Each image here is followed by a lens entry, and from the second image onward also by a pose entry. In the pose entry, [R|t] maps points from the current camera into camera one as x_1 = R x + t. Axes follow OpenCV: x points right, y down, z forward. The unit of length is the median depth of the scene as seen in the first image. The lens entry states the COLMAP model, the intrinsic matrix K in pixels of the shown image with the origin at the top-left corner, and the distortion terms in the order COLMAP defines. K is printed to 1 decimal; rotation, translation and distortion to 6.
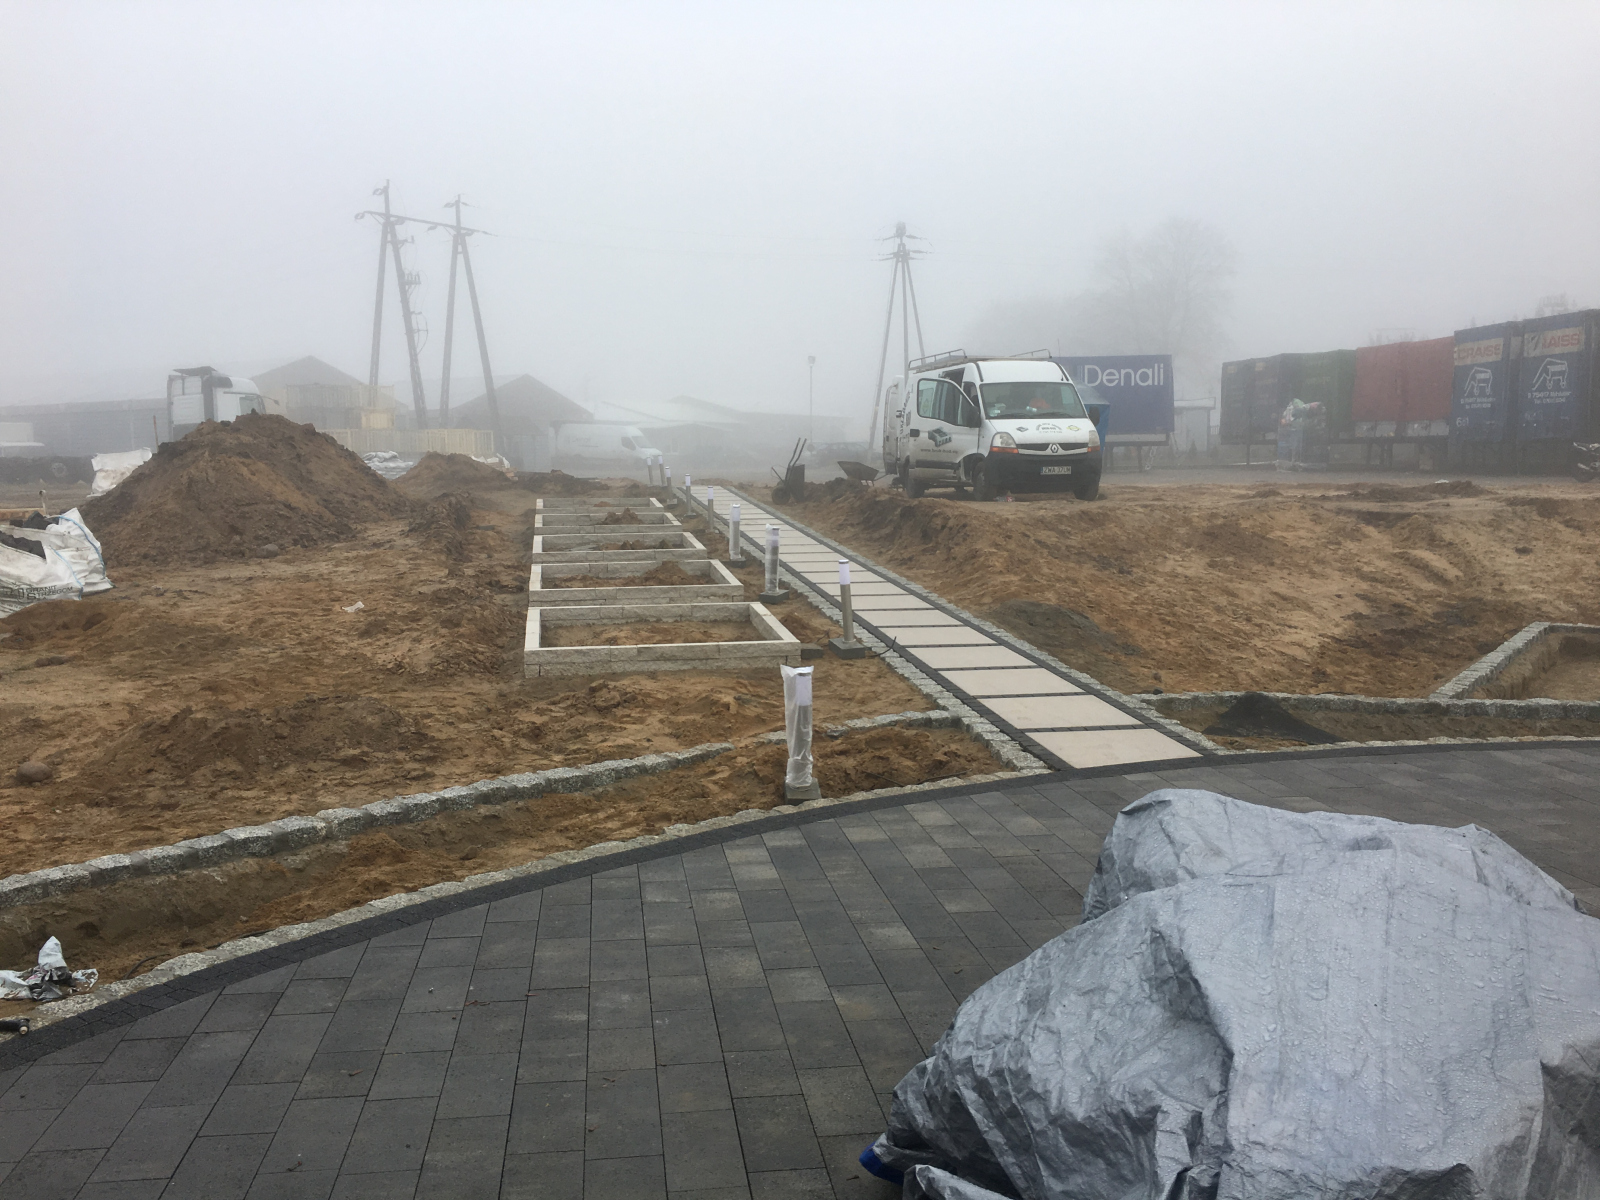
lens RADIAL K [[1343.2, 0, 800.0], [0, 1343.2, 600.0], [0, 0, 1]] dist [0.069552, -0.104496]
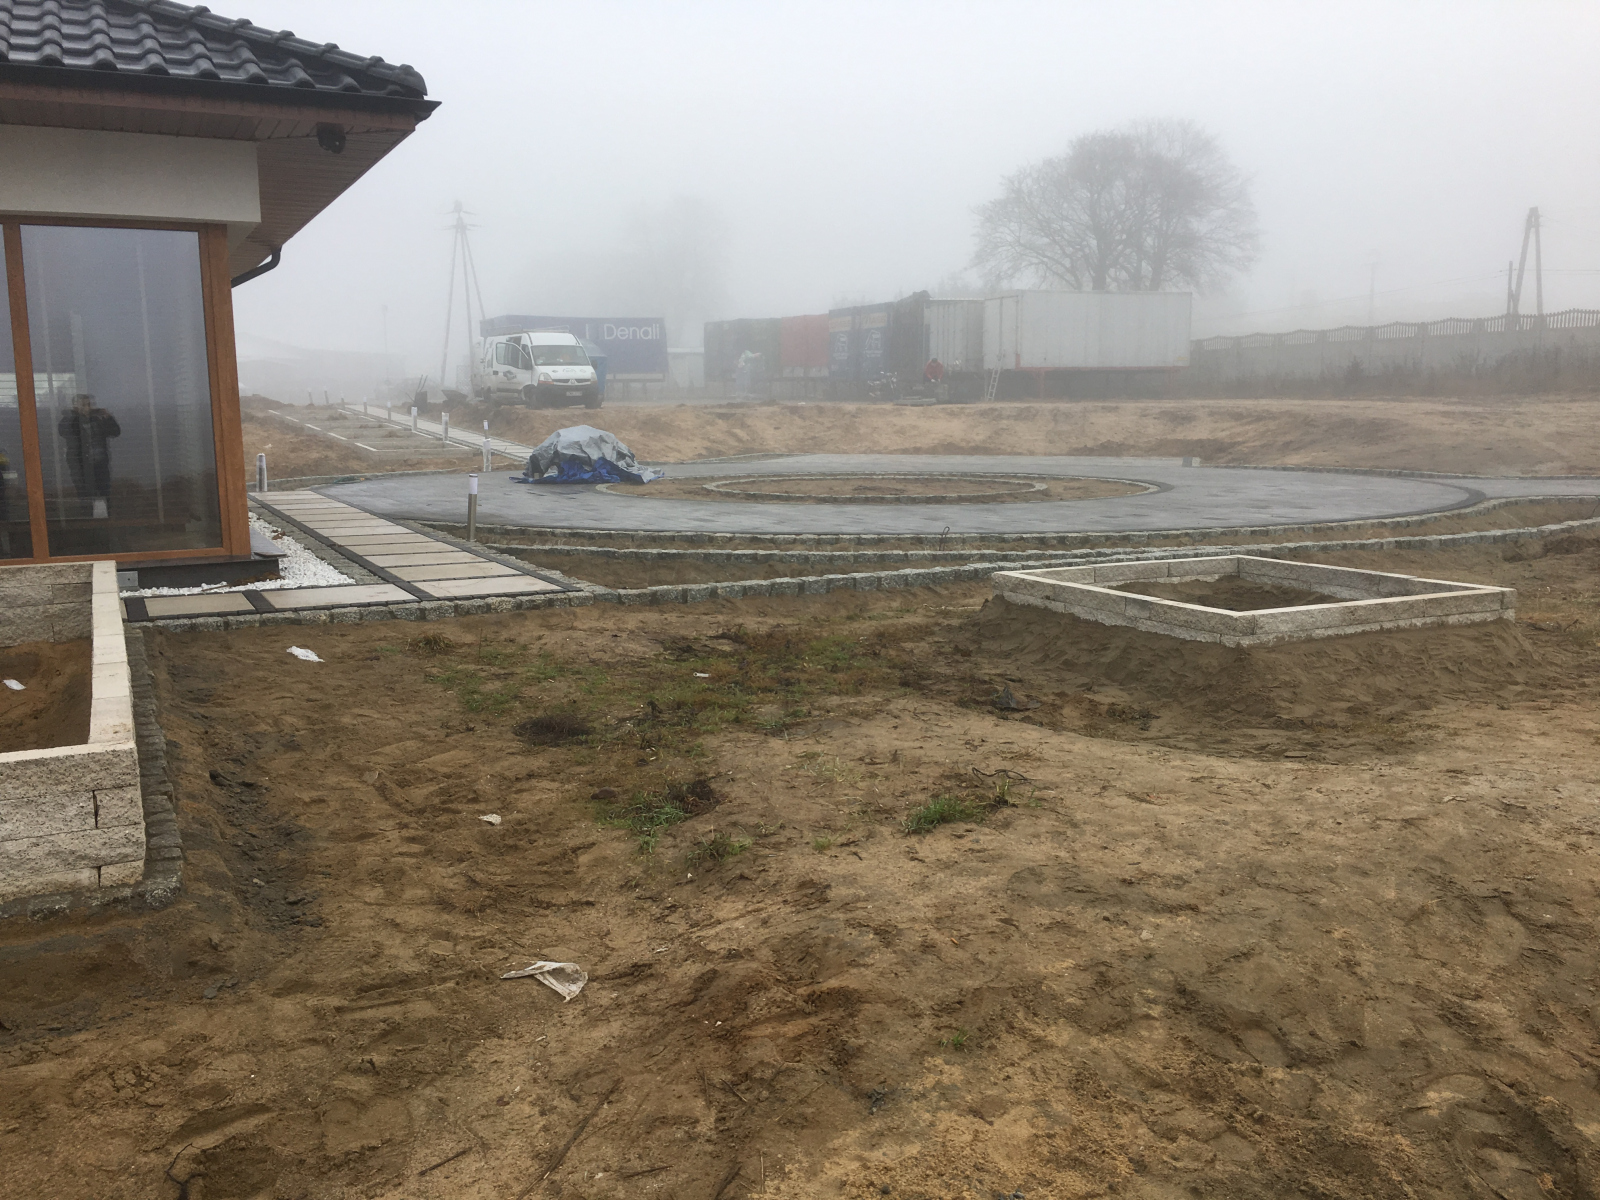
lens RADIAL K [[1343.2, 0, 800.0], [0, 1343.2, 600.0], [0, 0, 1]] dist [0.069552, -0.104496]
pose [[0.947091, -0.049322, 0.317153, -0.097590], [0.034707, 0.998066, 0.051572, 0.084209], [-0.319083, -0.037836, 0.946971, -0.714232]]
